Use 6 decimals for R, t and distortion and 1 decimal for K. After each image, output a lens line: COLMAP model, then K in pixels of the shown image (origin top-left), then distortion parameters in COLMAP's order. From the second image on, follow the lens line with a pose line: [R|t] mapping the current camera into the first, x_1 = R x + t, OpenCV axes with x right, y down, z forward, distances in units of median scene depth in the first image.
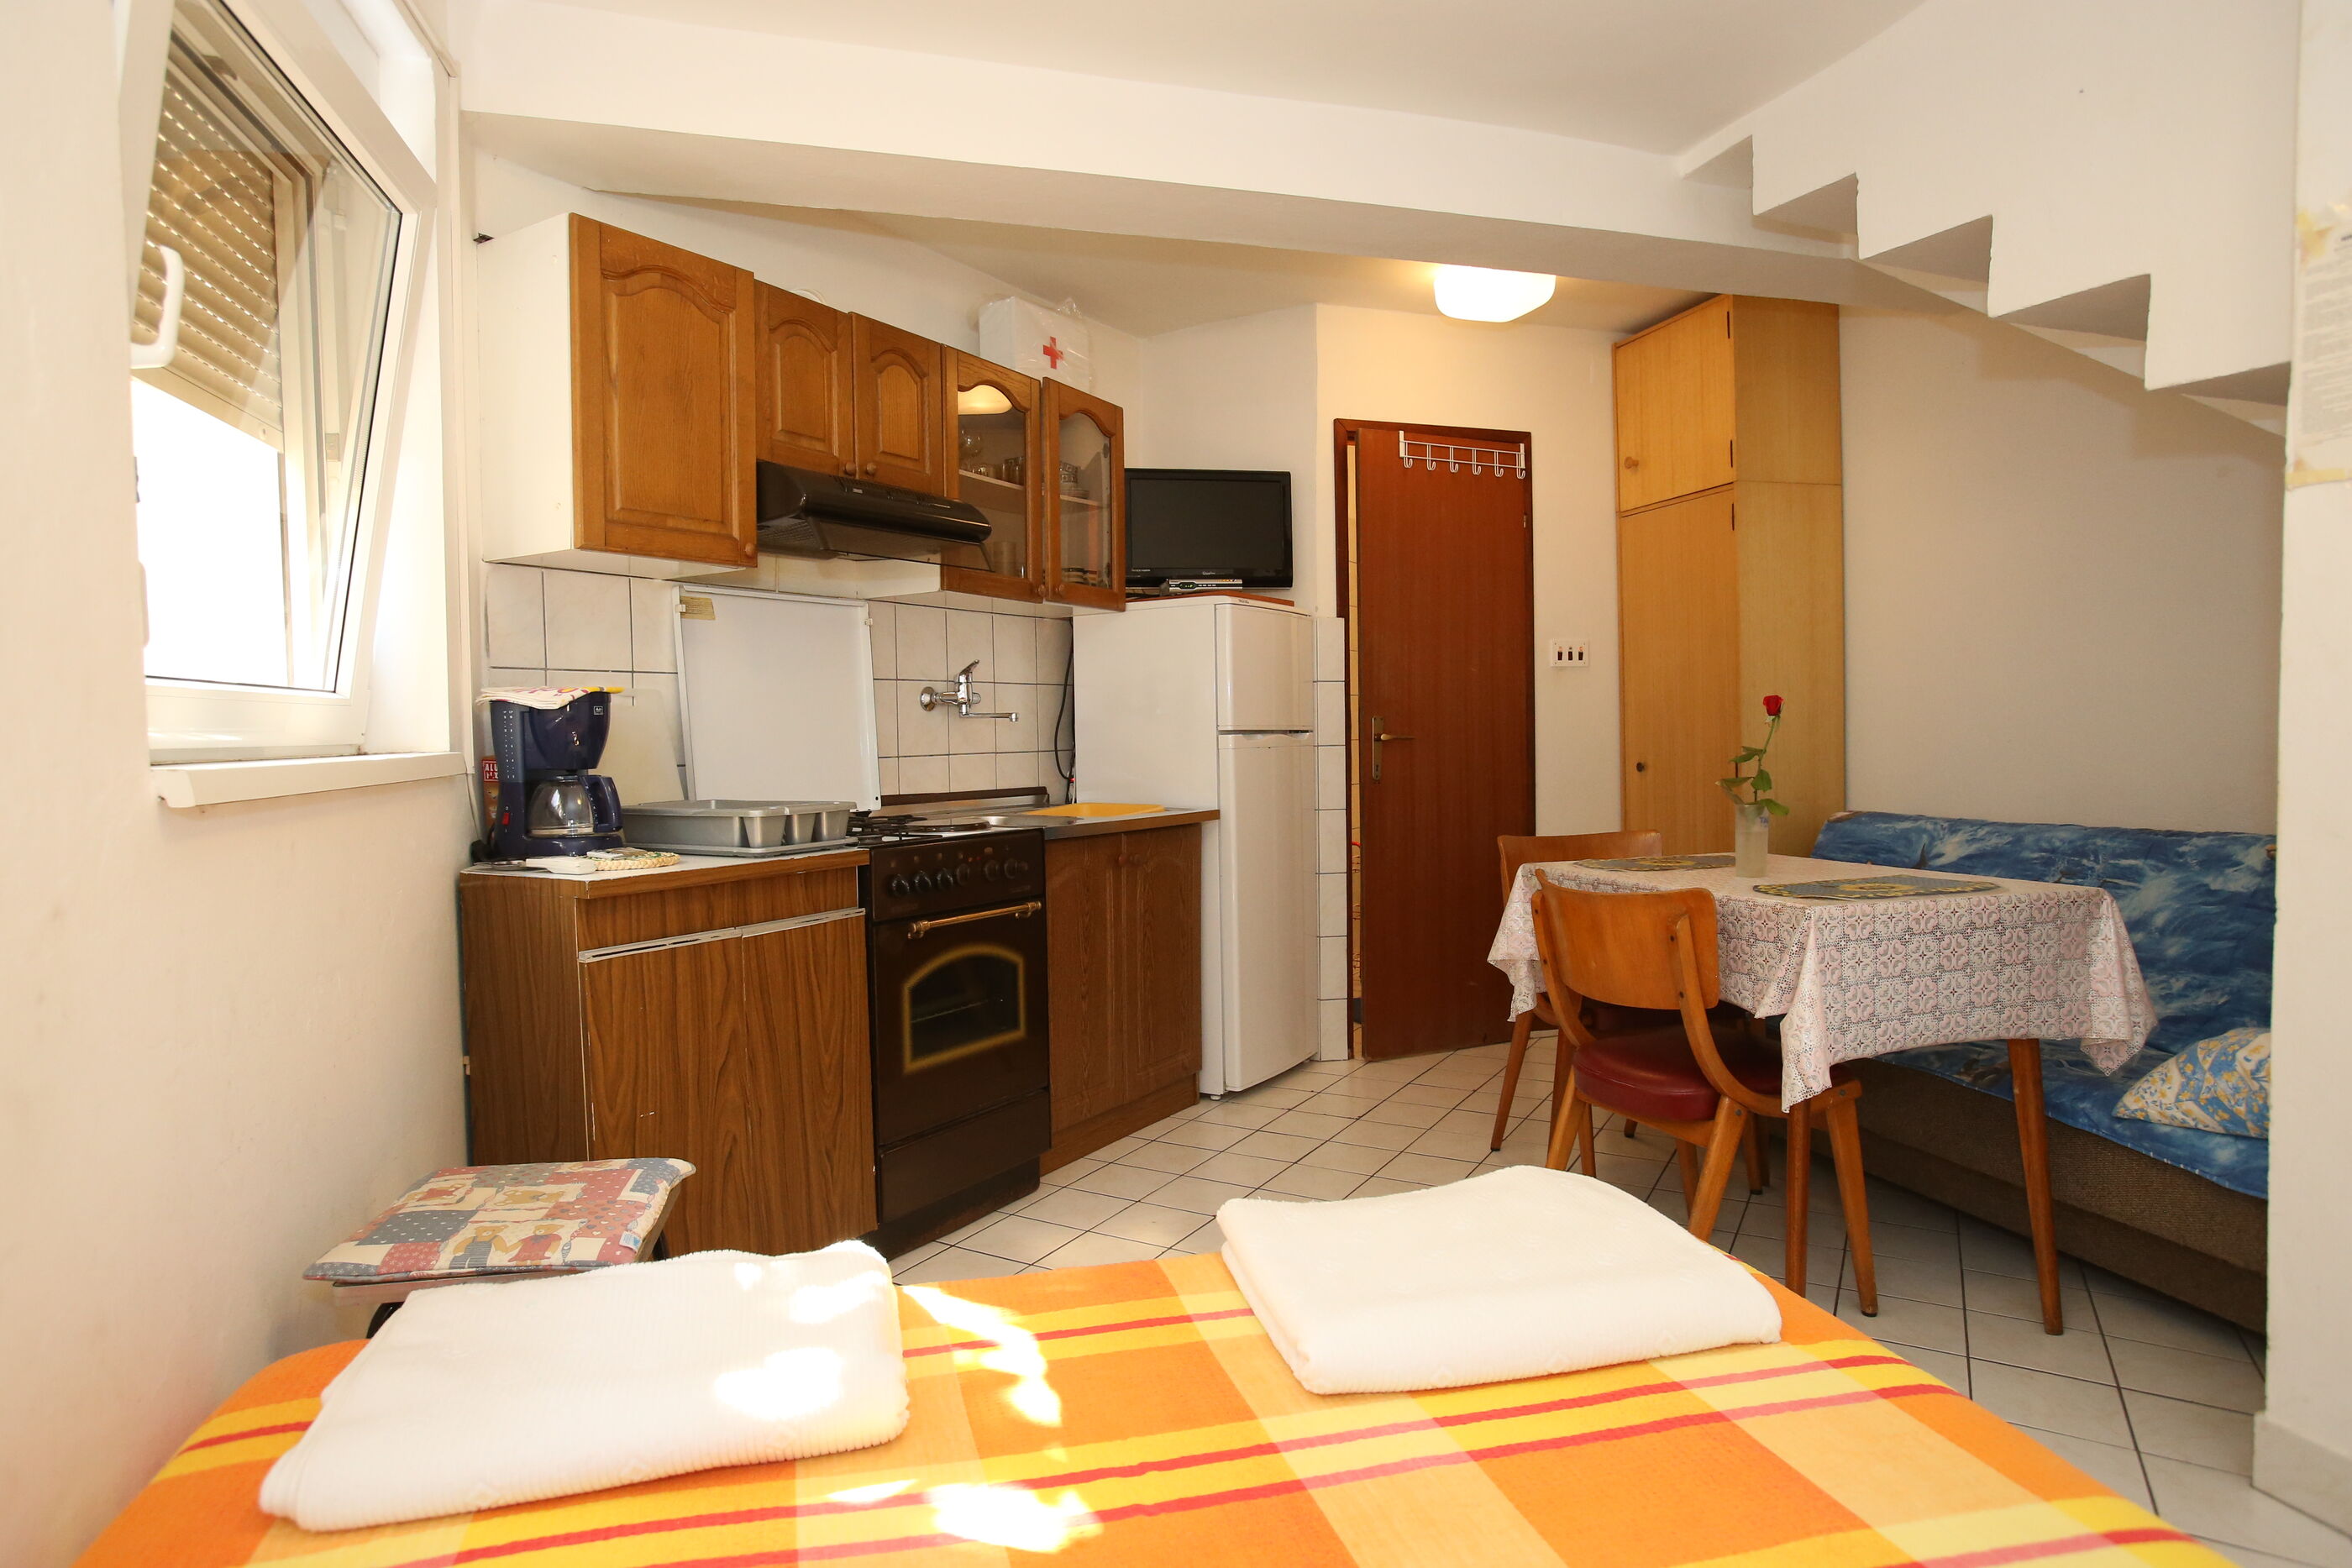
lens RADIAL K [[1310.7, 0, 1169.4], [0, 1310.7, 782.8], [0, 0, 1]] dist [-0.073205, 0.048149]
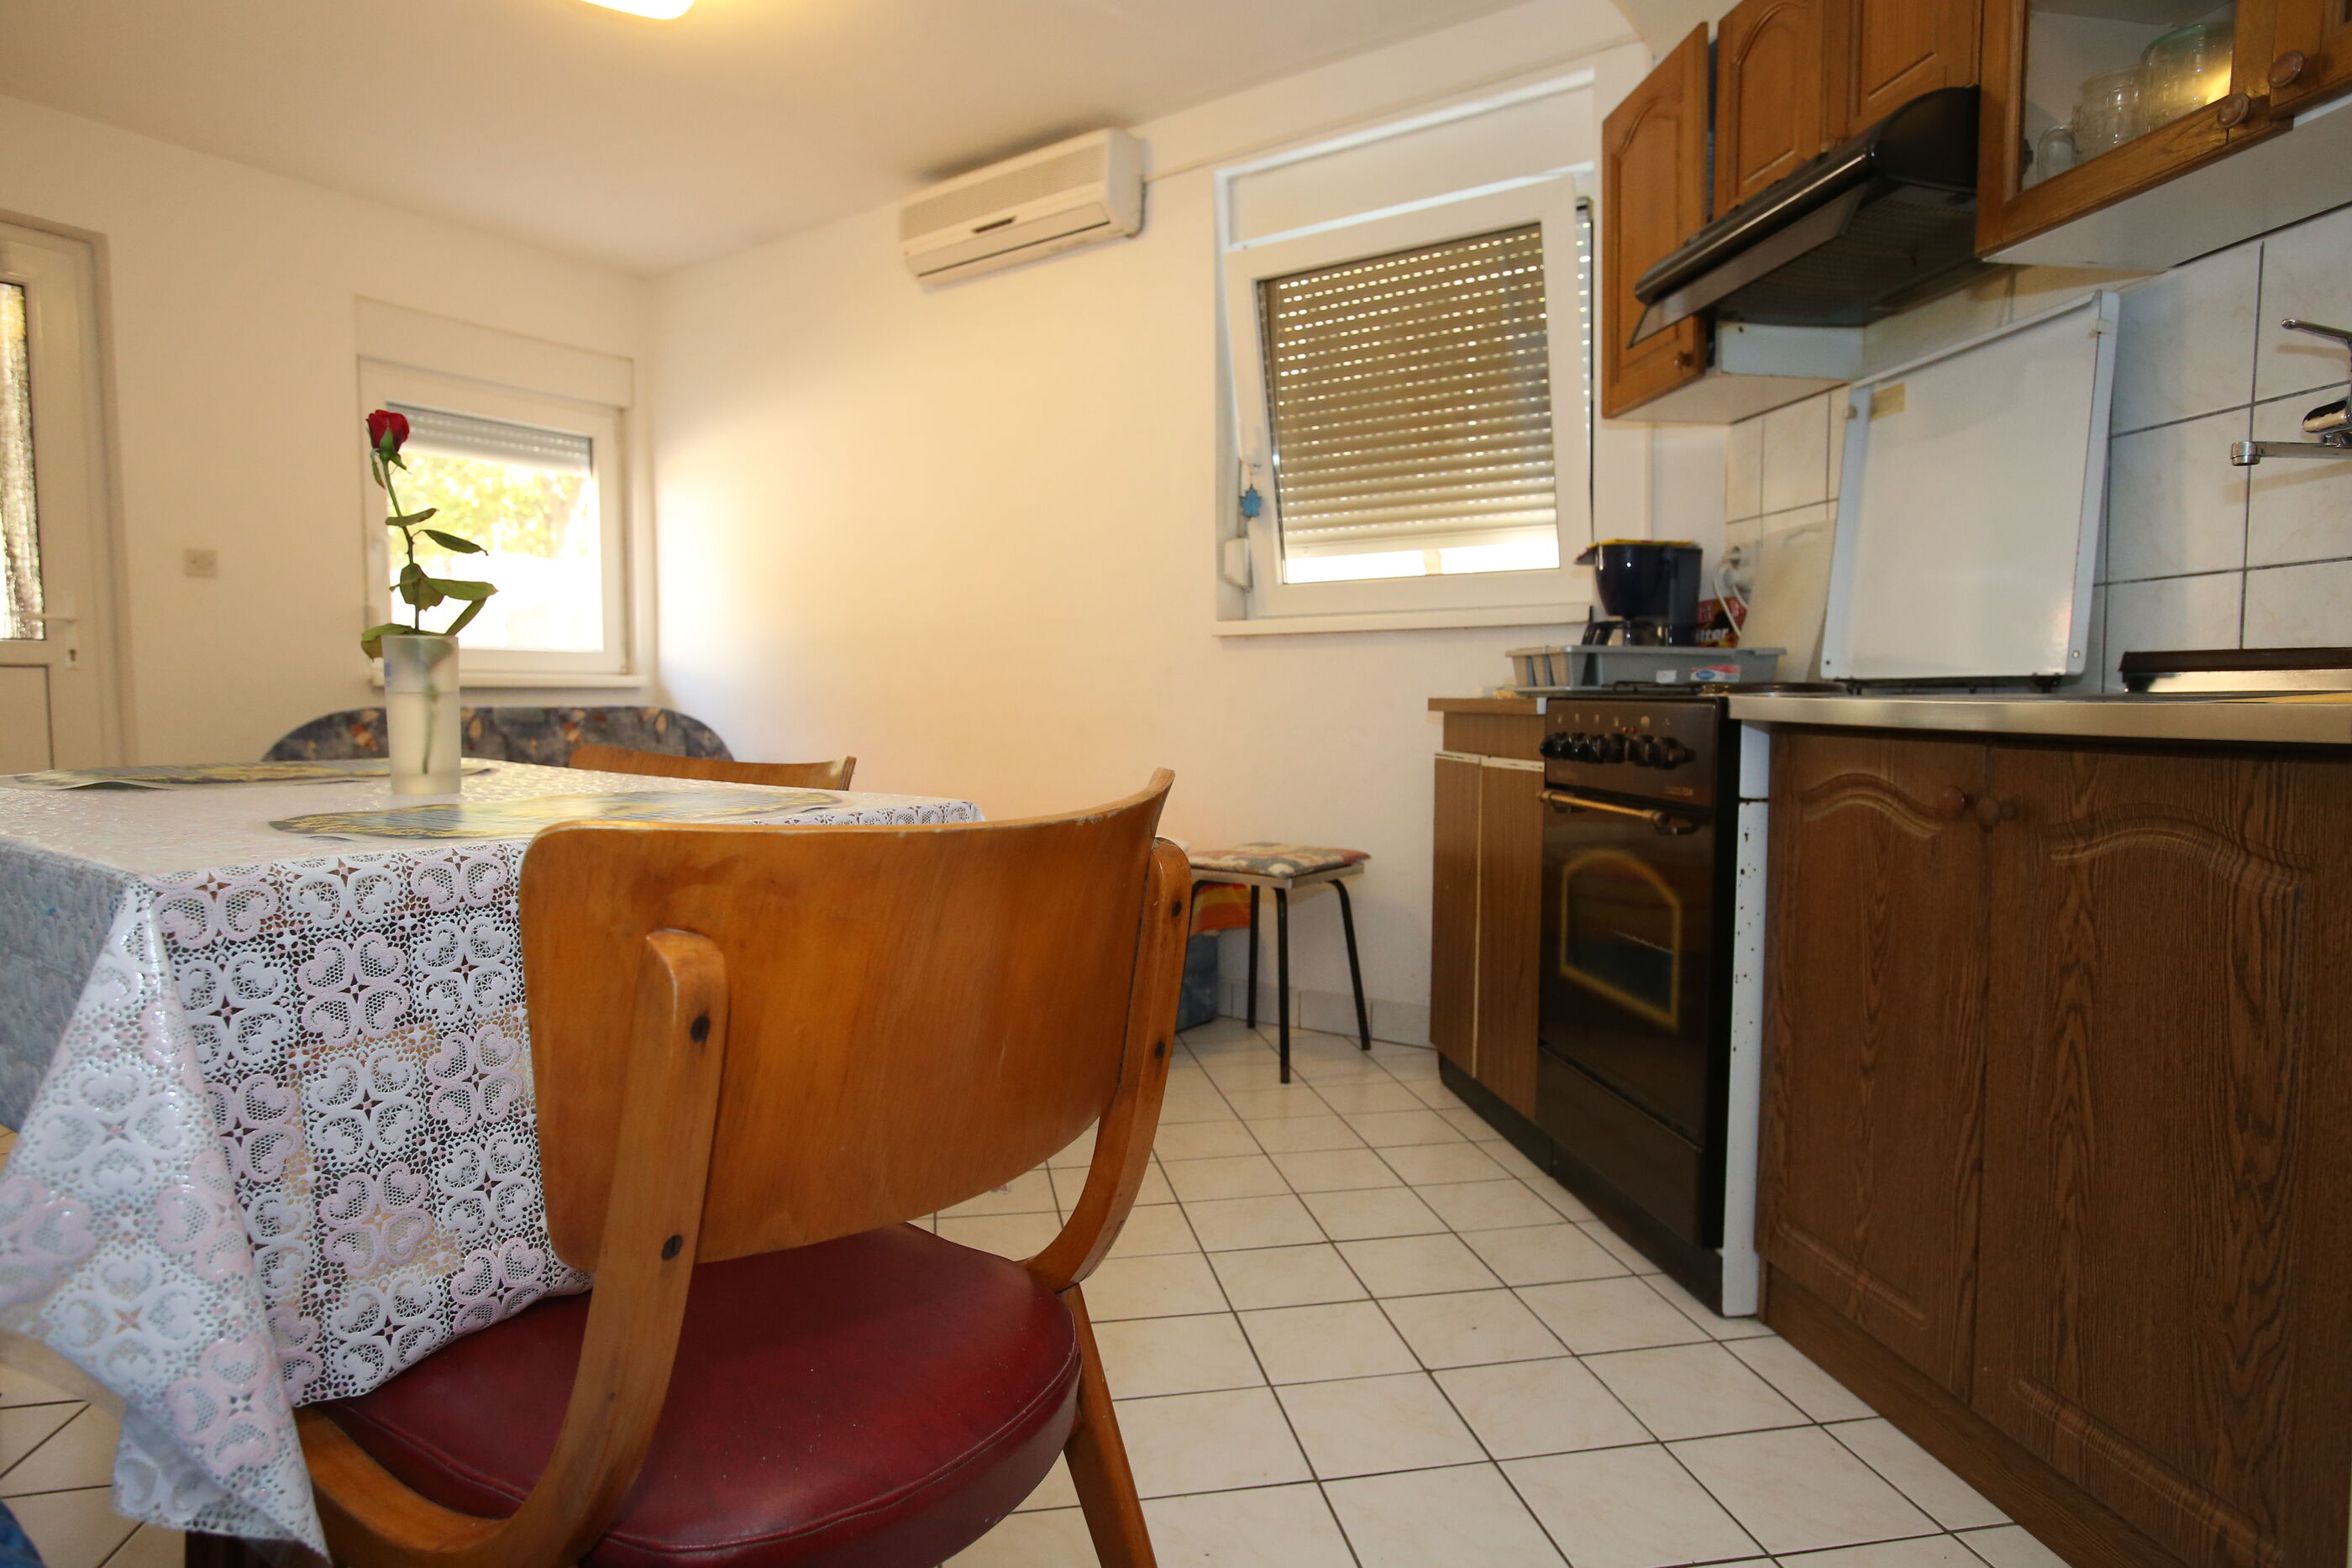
lens RADIAL K [[1310.7, 0, 1169.4], [0, 1310.7, 782.8], [0, 0, 1]] dist [-0.073205, 0.048149]
pose [[-0.759854, 0.059087, -0.647403, 0.505712], [-0.011224, 0.994520, 0.103941, 0.017283], [0.649997, 0.086246, -0.755027, 1.413929]]
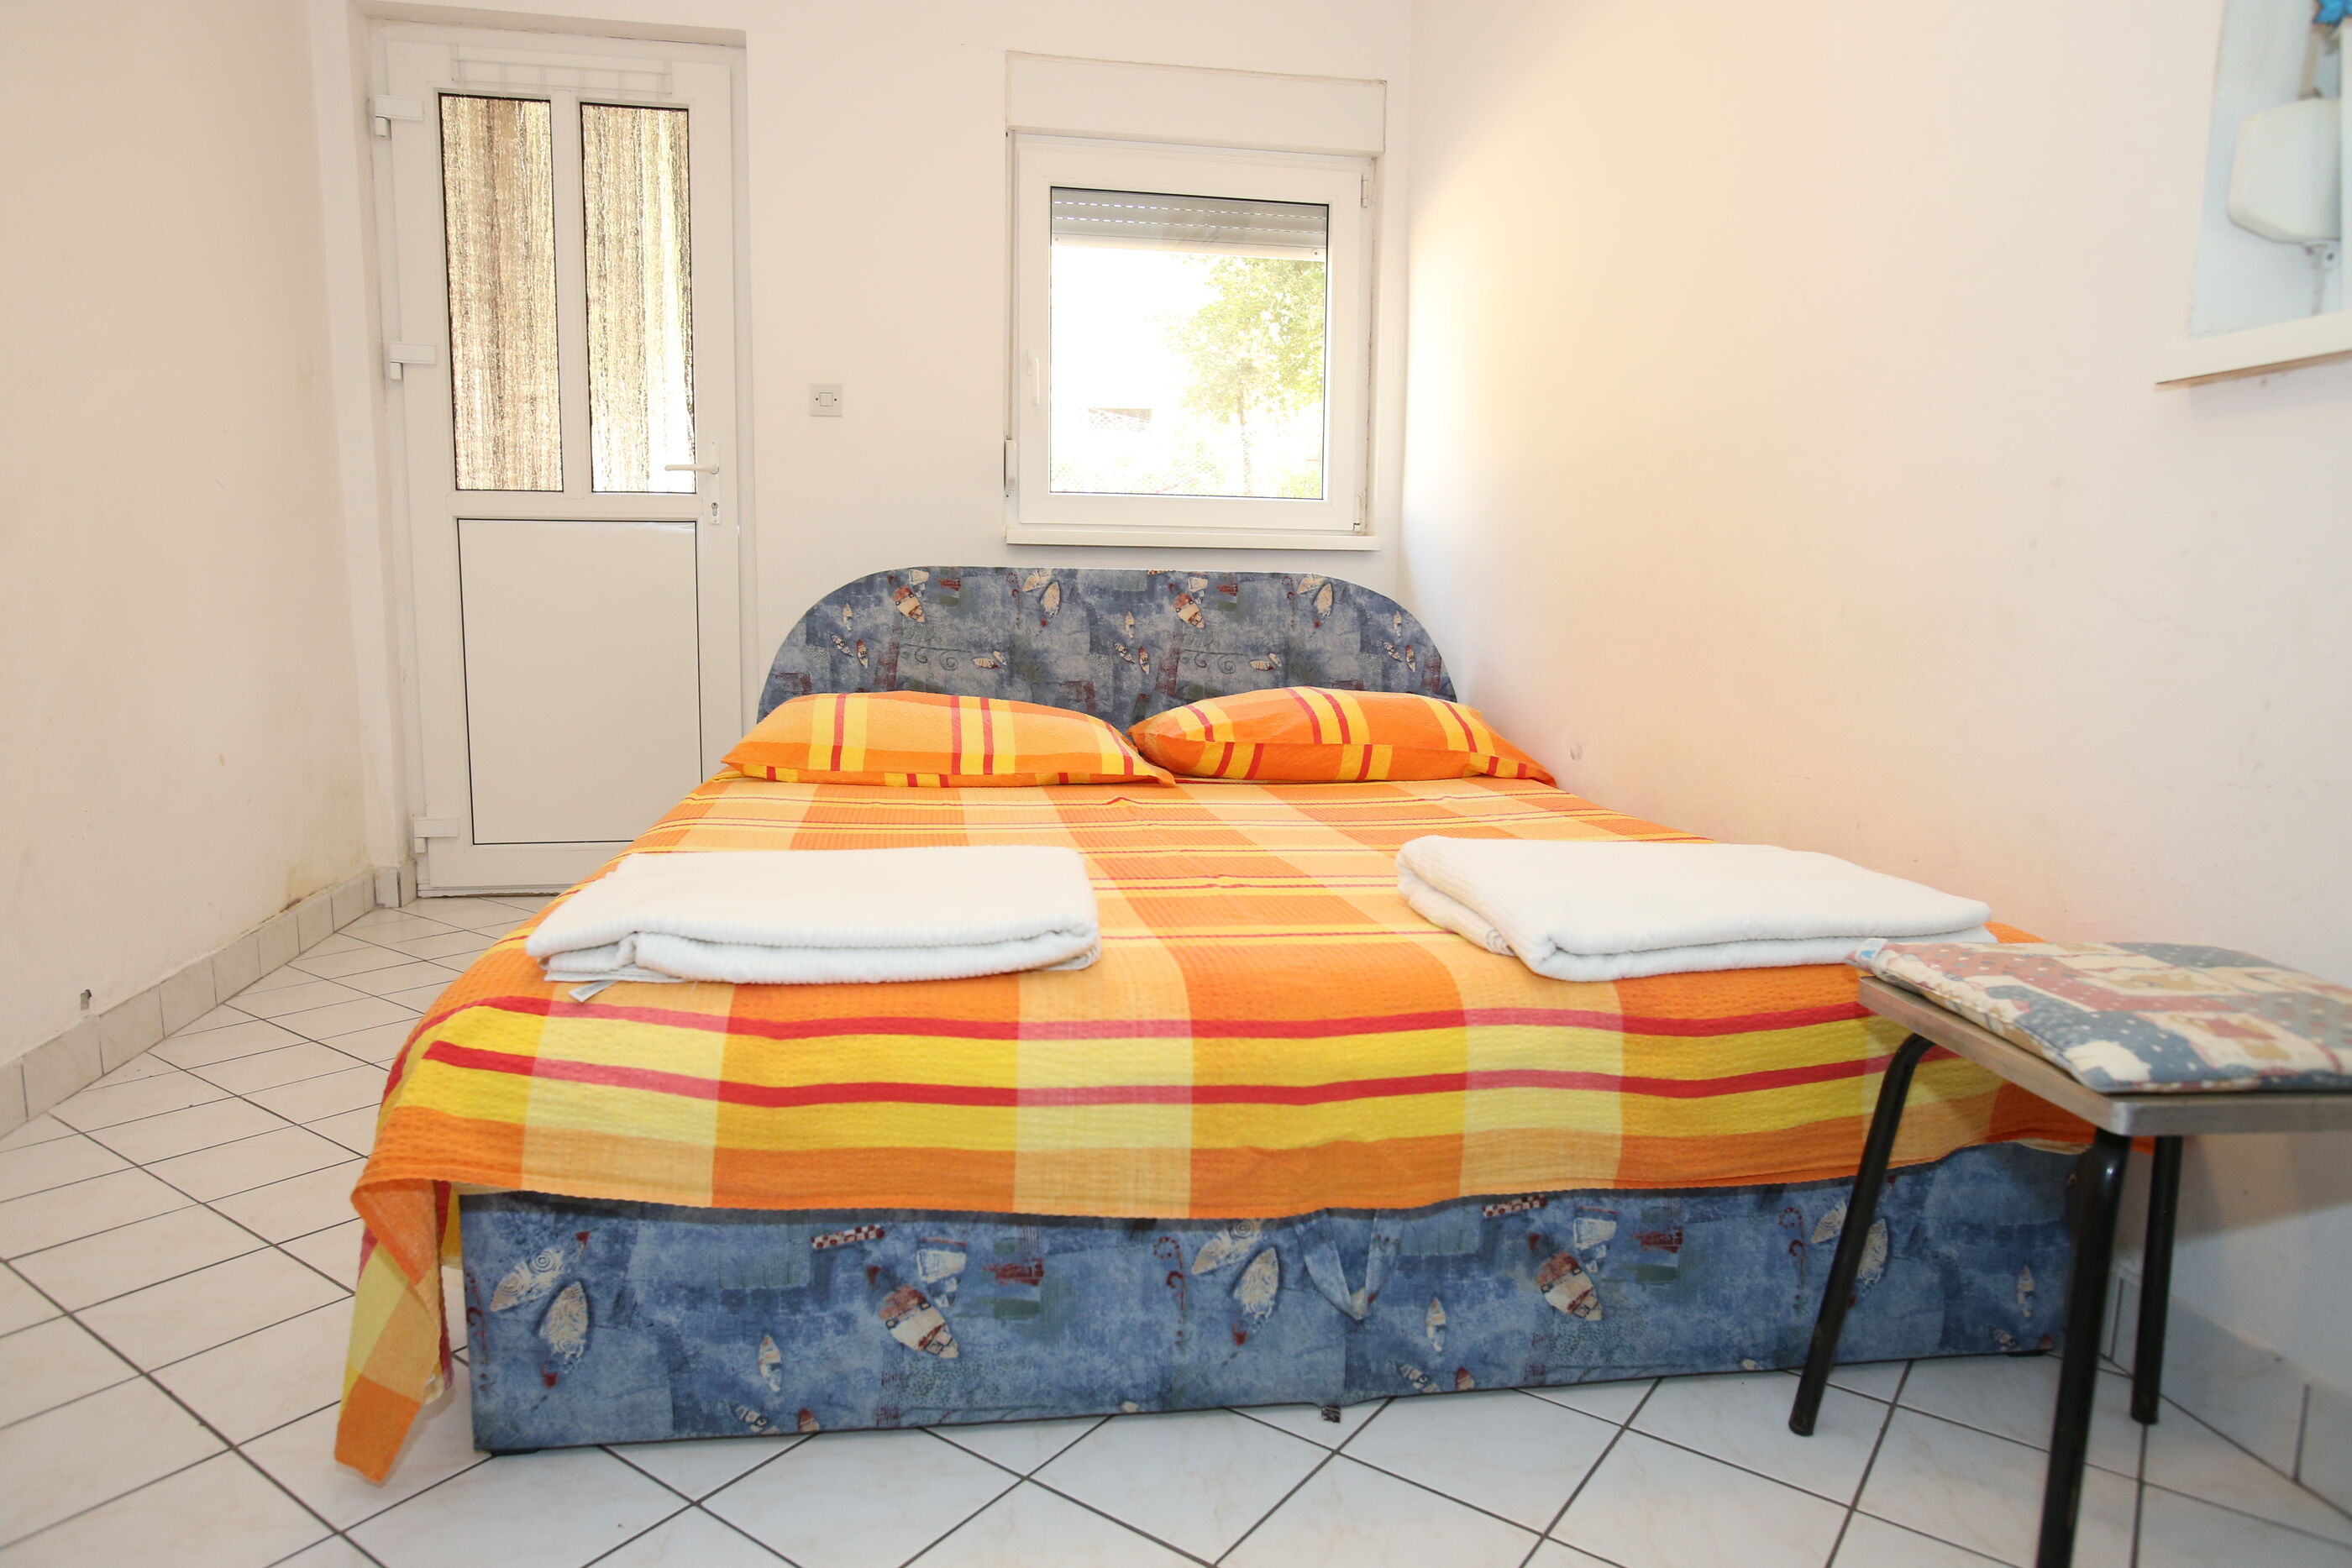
lens RADIAL K [[1462.4, 0, 1176.0], [0, 1462.4, 784.0], [0, 0, 1]] dist [-0.063454, 0.061394]
pose [[-0.995637, -0.011273, 0.092631, -0.049840], [0.004500, 0.985721, 0.168328, 0.062938], [-0.093206, 0.168011, -0.981369, 1.046192]]
